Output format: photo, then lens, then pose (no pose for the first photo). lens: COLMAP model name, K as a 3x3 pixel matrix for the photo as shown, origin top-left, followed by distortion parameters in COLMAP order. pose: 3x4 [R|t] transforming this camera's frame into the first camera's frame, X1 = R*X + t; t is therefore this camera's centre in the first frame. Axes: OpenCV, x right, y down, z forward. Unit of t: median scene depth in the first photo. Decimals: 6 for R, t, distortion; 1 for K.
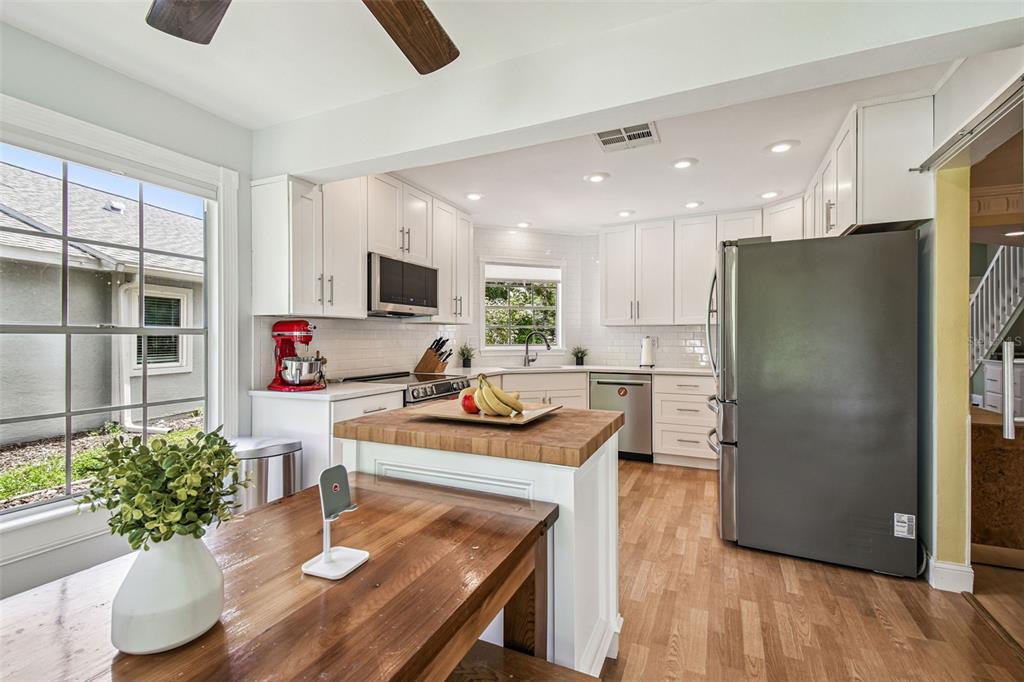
lens RADIAL K [[458.3, 0, 511.8], [0, 458.3, 336.5], [0, 0, 1]] dist [0.015641, -0.000932]
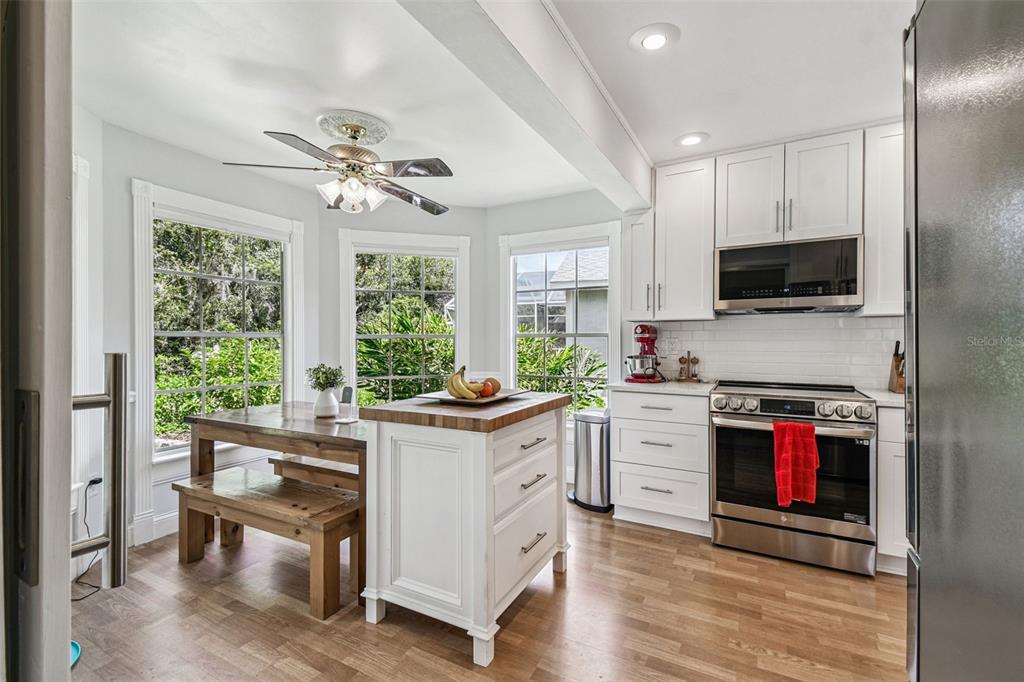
lens RADIAL K [[458.3, 0, 505.6], [0, 458.3, 340.5], [0, 0, 1]] dist [0.015641, -0.000932]
pose [[-0.092479, 0.006668, -0.995692, 0.743301], [0.002216, 0.999976, 0.006491, -0.000538], [0.995712, -0.001606, -0.092492, 0.729143]]
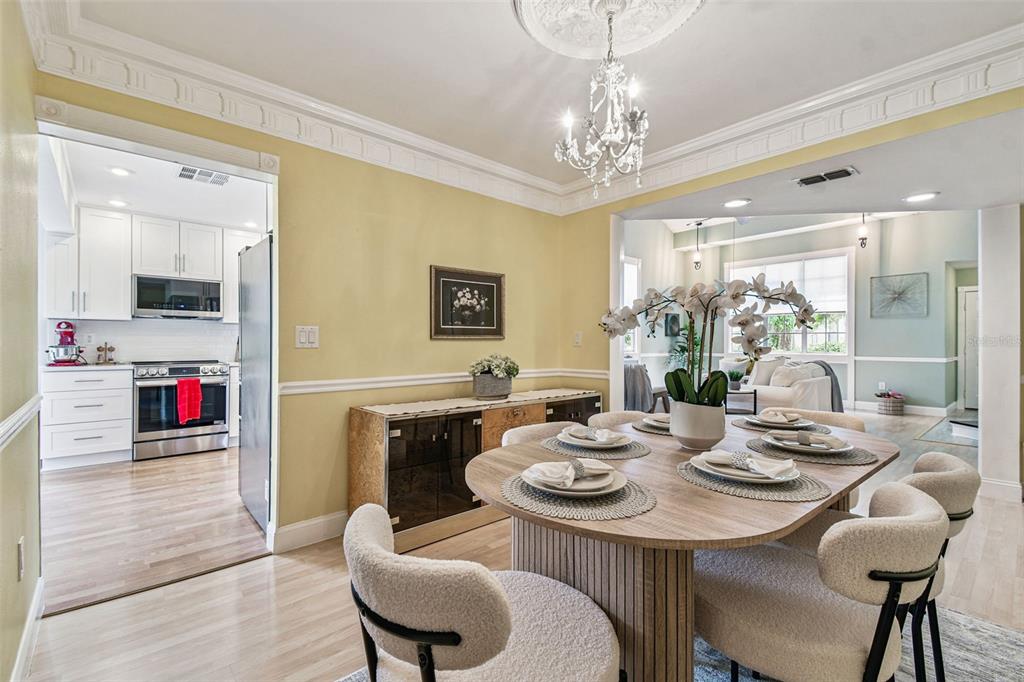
lens RADIAL K [[458.3, 0, 507.4], [0, 458.3, 343.6], [0, 0, 1]] dist [0.015641, -0.000932]
pose [[0.911494, -0.000538, -0.411313, 1.511805], [-0.001172, 0.999992, -0.003905, 0.043966], [0.411312, 0.004042, 0.911486, 0.173218]]
